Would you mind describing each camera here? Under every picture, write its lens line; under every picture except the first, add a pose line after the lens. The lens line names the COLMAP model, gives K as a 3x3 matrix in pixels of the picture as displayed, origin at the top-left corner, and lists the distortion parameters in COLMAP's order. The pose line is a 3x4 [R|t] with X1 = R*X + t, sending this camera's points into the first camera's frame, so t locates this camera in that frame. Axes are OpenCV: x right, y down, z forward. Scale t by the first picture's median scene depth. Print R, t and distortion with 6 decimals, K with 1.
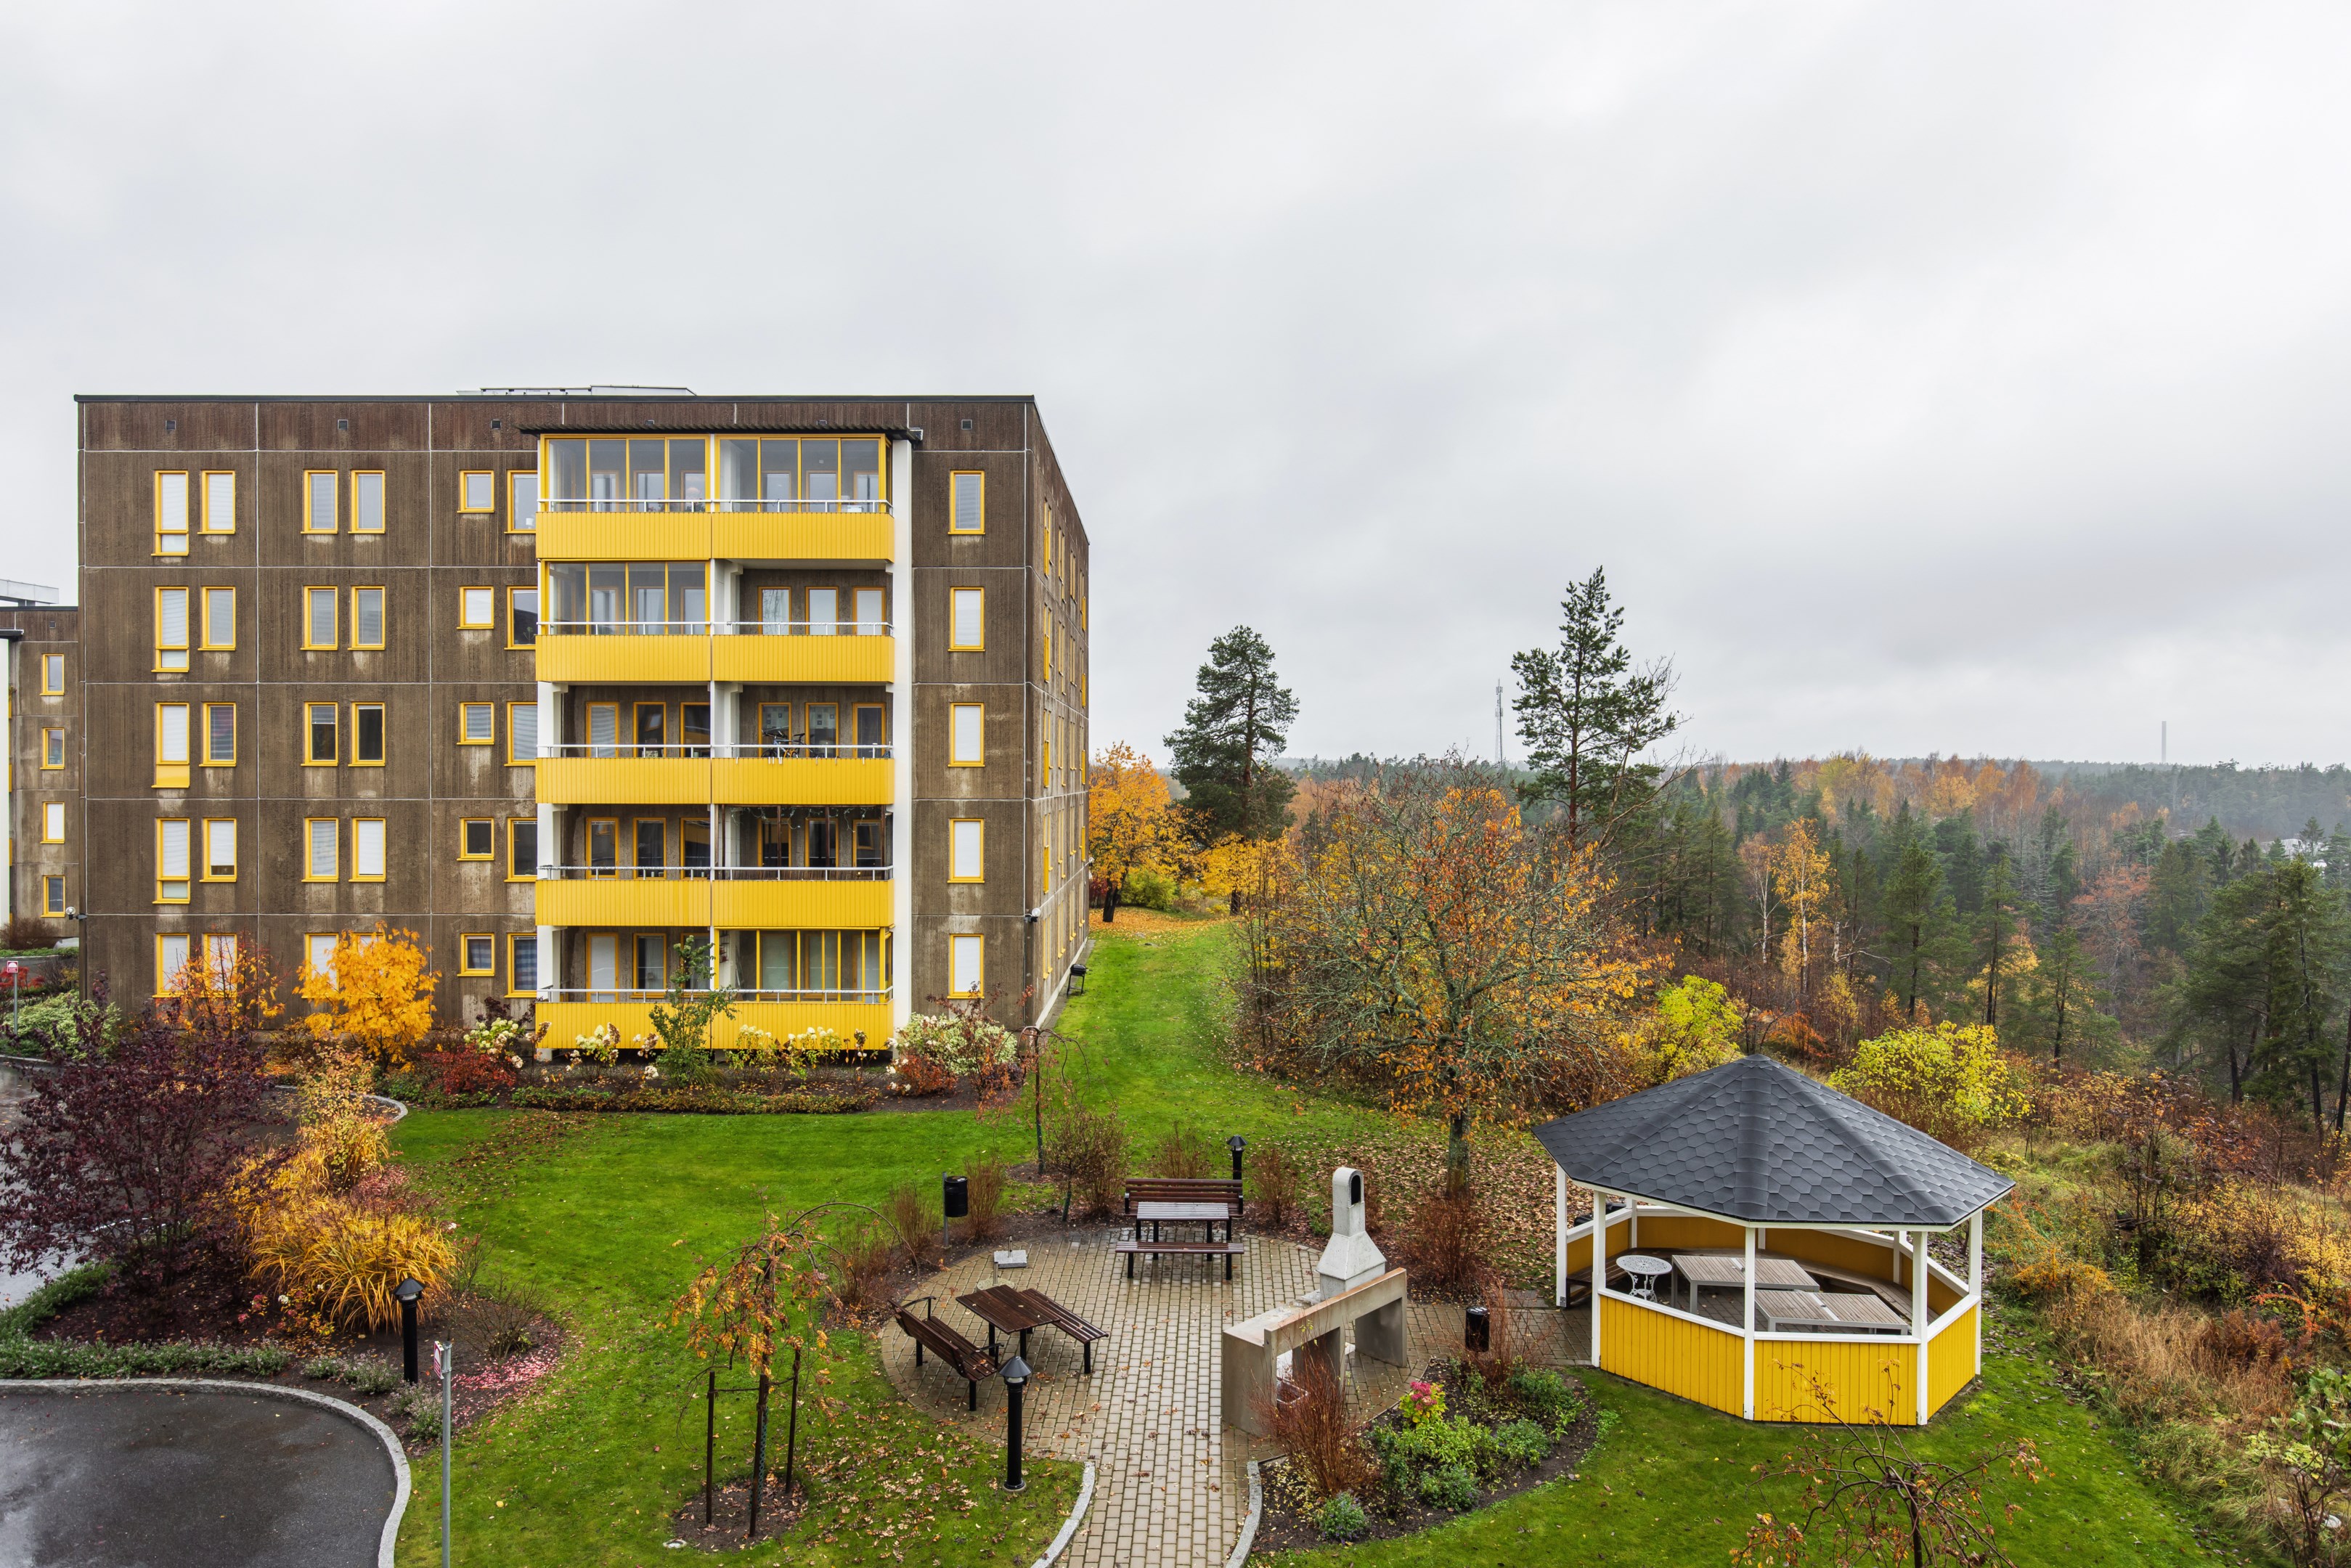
lens RADIAL K [[1372.2, 0, 1171.7], [0, 1372.2, 784.1], [0, 0, 1]] dist [0.002885, -0.000902]
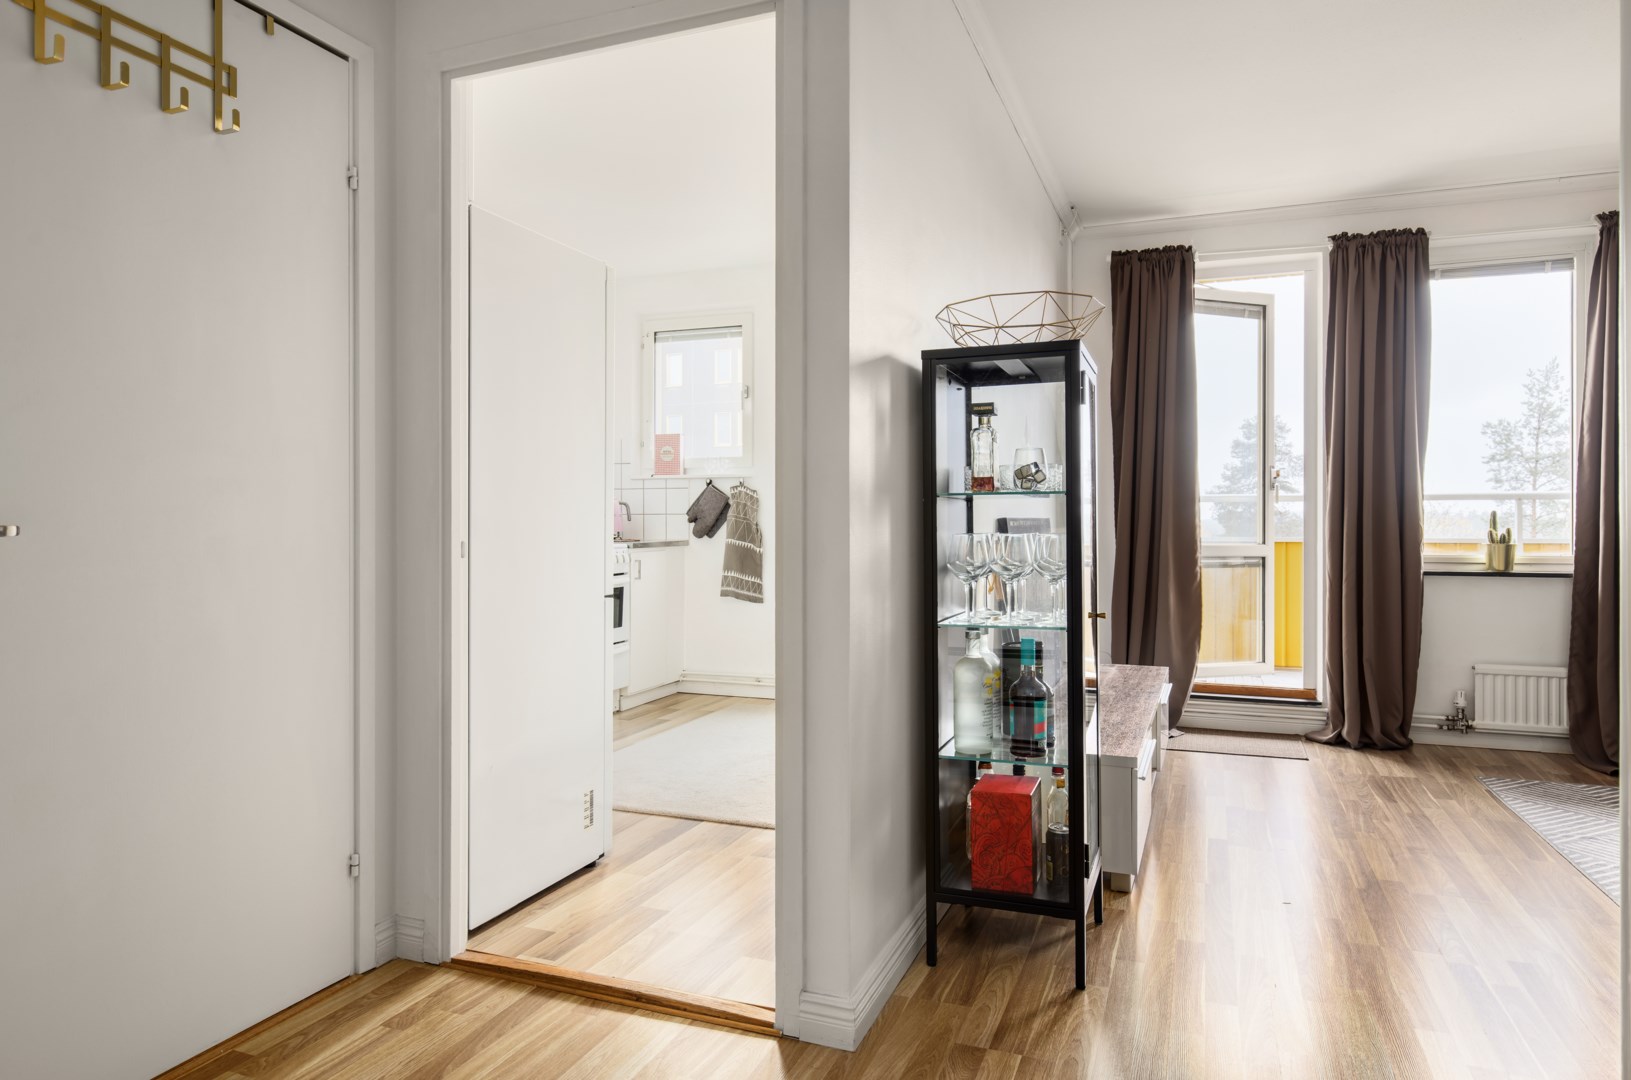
lens RADIAL K [[1004.2, 0, 820.1], [0, 1004.2, 523.3], [0, 0, 1]] dist [-0.000424, 0.001762]
pose [[0.935330, -0.004690, -0.353744, -0.011729], [0.001205, 0.999949, -0.010070, 0.009972], [0.353773, 0.008993, 0.935288, -0.116645]]
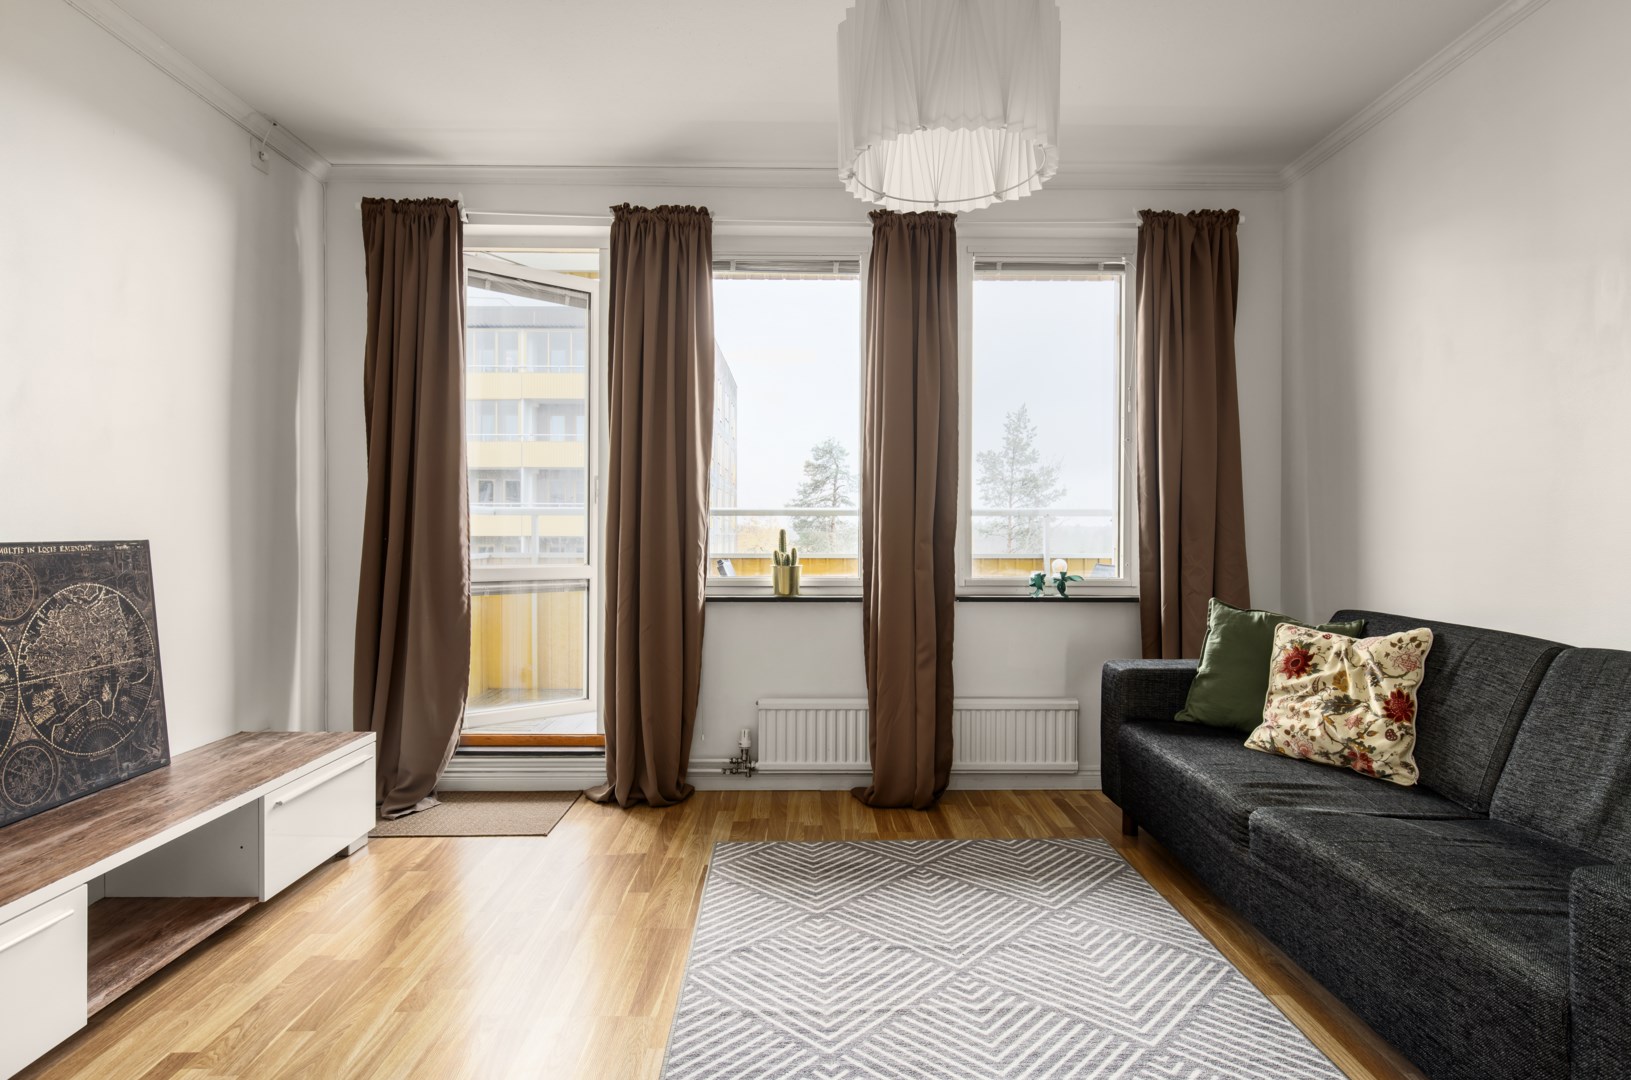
lens RADIAL K [[891.7, 0, 814.1], [0, 891.7, 539.7], [0, 0, 1]] dist [0.001252, -0.001146]
pose [[0.999834, -0.000010, 0.018244, 0.012358], [-0.000027, 0.999998, 0.002034, 0.008782], [-0.018244, -0.002034, 0.999831, -0.086454]]
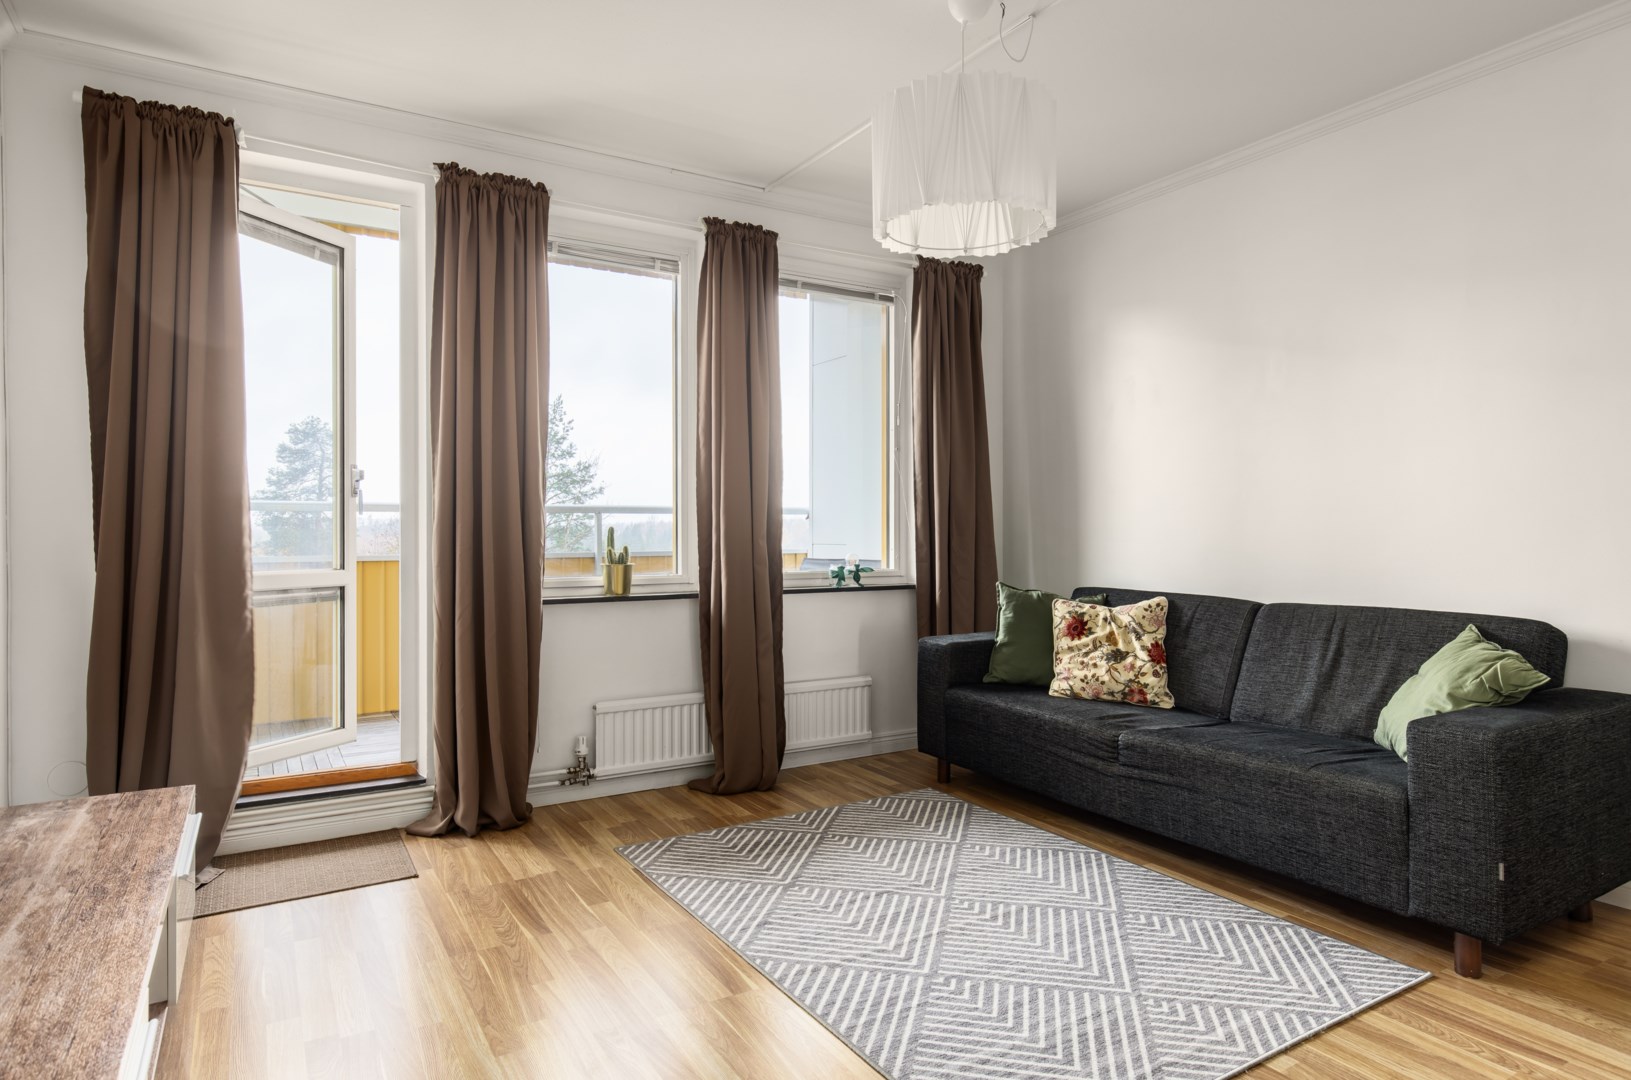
lens RADIAL K [[938.3, 0, 815.5], [0, 938.3, 540.0], [0, 0, 1]] dist [0.006214, -0.000093]
pose [[0.853578, -0.009126, 0.520885, -0.012149], [0.007051, 0.999957, 0.005964, 0.008777], [-0.520917, -0.001418, 0.853606, -0.085780]]
